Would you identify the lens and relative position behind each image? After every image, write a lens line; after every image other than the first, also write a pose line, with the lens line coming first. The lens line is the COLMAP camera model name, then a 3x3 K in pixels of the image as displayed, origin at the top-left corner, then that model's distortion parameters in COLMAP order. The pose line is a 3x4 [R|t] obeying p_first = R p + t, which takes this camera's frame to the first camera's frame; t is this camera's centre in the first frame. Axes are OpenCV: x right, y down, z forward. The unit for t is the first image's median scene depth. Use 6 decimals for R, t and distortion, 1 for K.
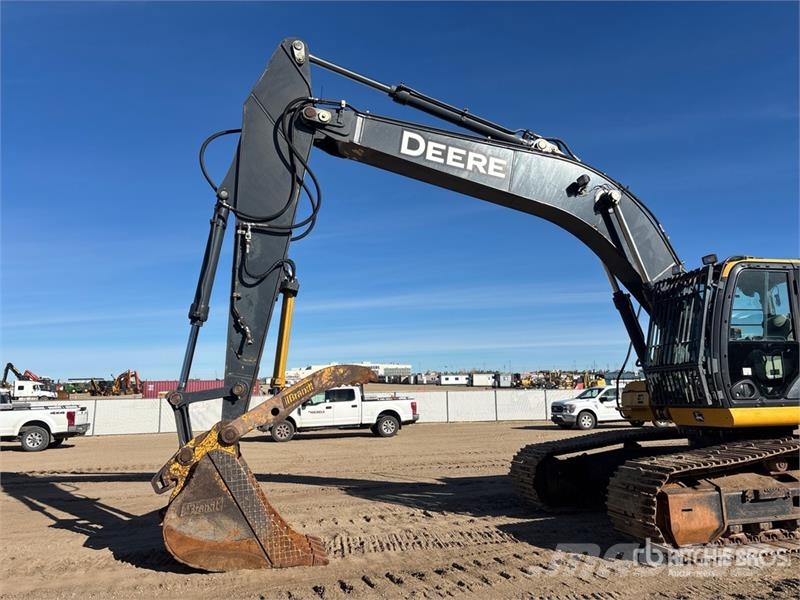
lens RADIAL K [[605.6, 0, 401.1], [0, 605.6, 296.3], [0, 0, 1]] dist [0.075437, -0.089649]
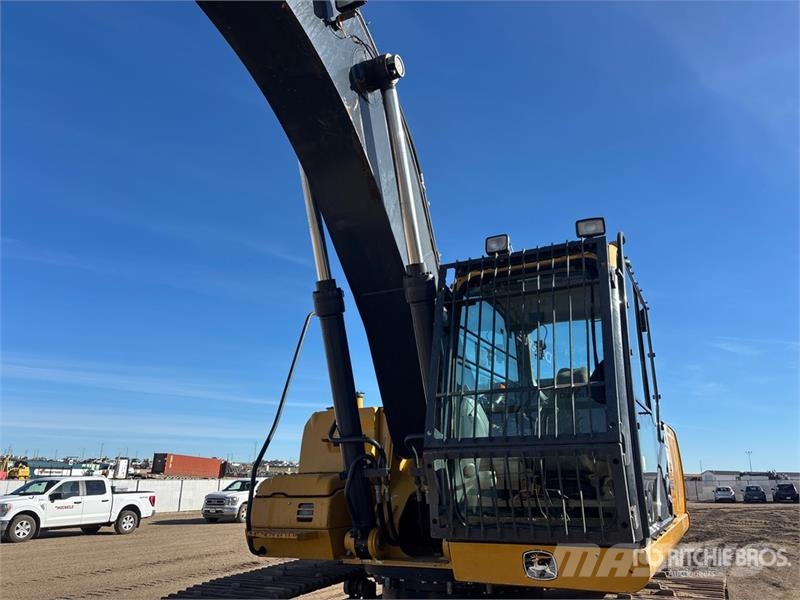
lens RADIAL K [[605.6, 0, 401.1], [0, 605.6, 296.3], [0, 0, 1]] dist [0.075437, -0.089649]
pose [[0.649109, 0.244671, 0.720273, 0.050888], [-0.139987, 0.969111, -0.203044, 0.091340], [-0.747704, 0.030969, 0.663310, 0.626826]]
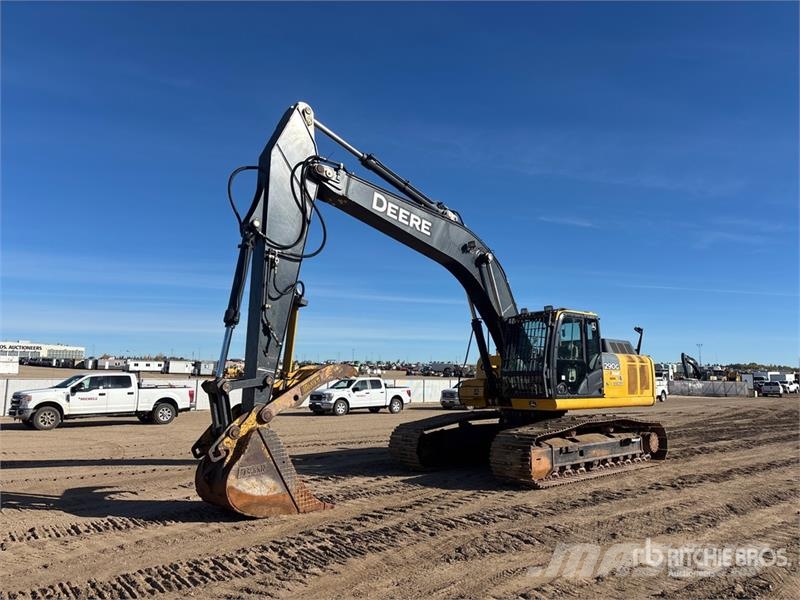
lens RADIAL K [[605.6, 0, 401.1], [0, 605.6, 296.3], [0, 0, 1]] dist [0.075437, -0.089649]
pose [[0.874504, 0.092775, 0.476062, -0.493222], [-0.101486, 0.994809, -0.007443, -0.032492], [-0.474282, -0.041805, 0.879380, -0.193746]]
